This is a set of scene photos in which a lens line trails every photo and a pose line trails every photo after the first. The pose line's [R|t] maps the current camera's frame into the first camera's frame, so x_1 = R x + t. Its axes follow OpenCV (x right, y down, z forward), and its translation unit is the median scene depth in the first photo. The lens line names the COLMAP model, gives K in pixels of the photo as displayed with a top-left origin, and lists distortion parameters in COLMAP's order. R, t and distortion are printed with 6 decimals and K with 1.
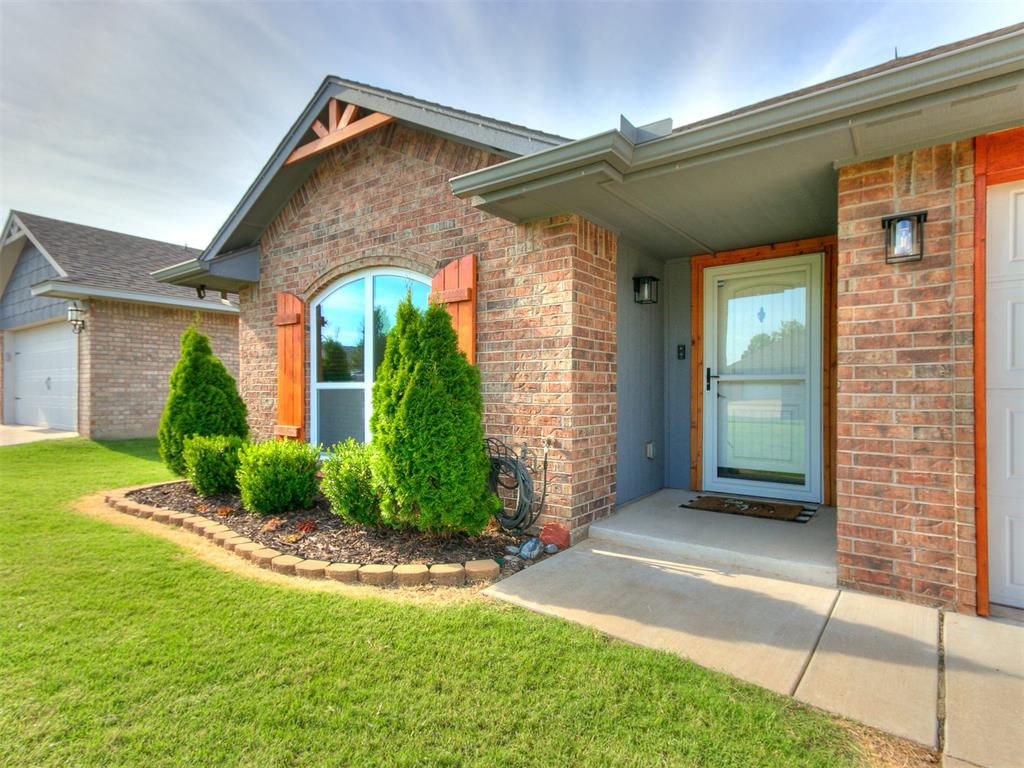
lens RADIAL K [[532.0, 0, 509.0], [0, 532.0, 390.2], [0, 0, 1]] dist [0.011424, 0.003840]
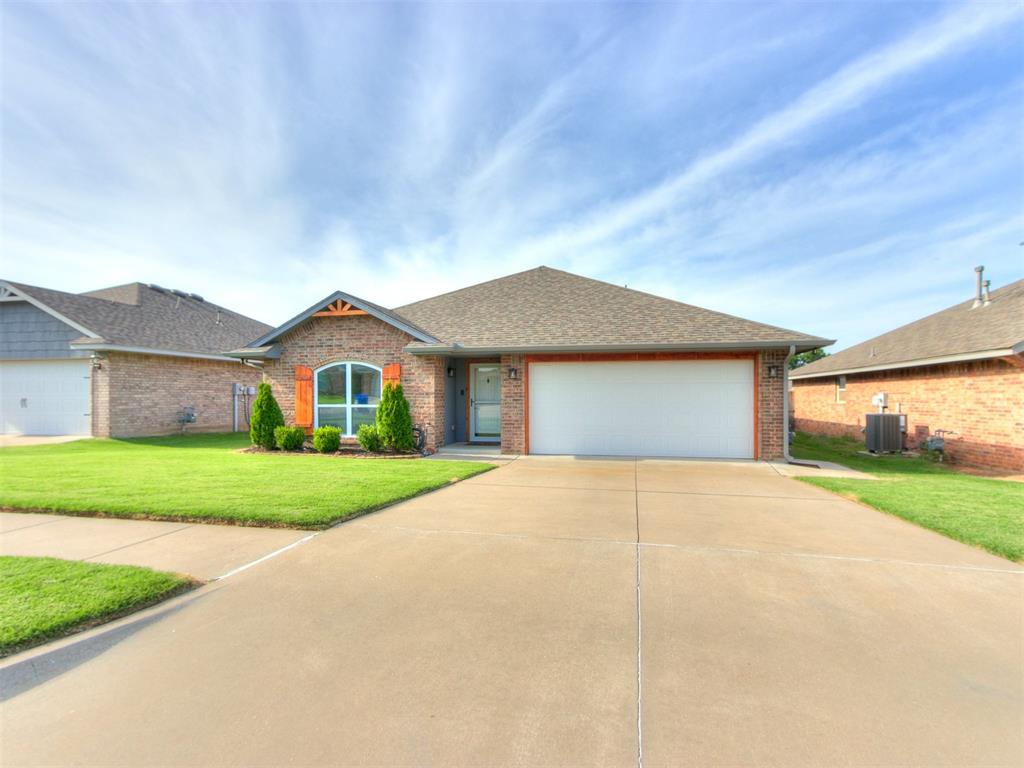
lens RADIAL K [[532.0, 0, 511.7], [0, 532.0, 387.4], [0, 0, 1]] dist [0.011424, 0.003840]
pose [[0.903757, 0.004625, 0.428021, -0.726501], [0.002888, 0.999853, -0.016902, -0.058818], [-0.428036, 0.016512, 0.903611, -1.860344]]
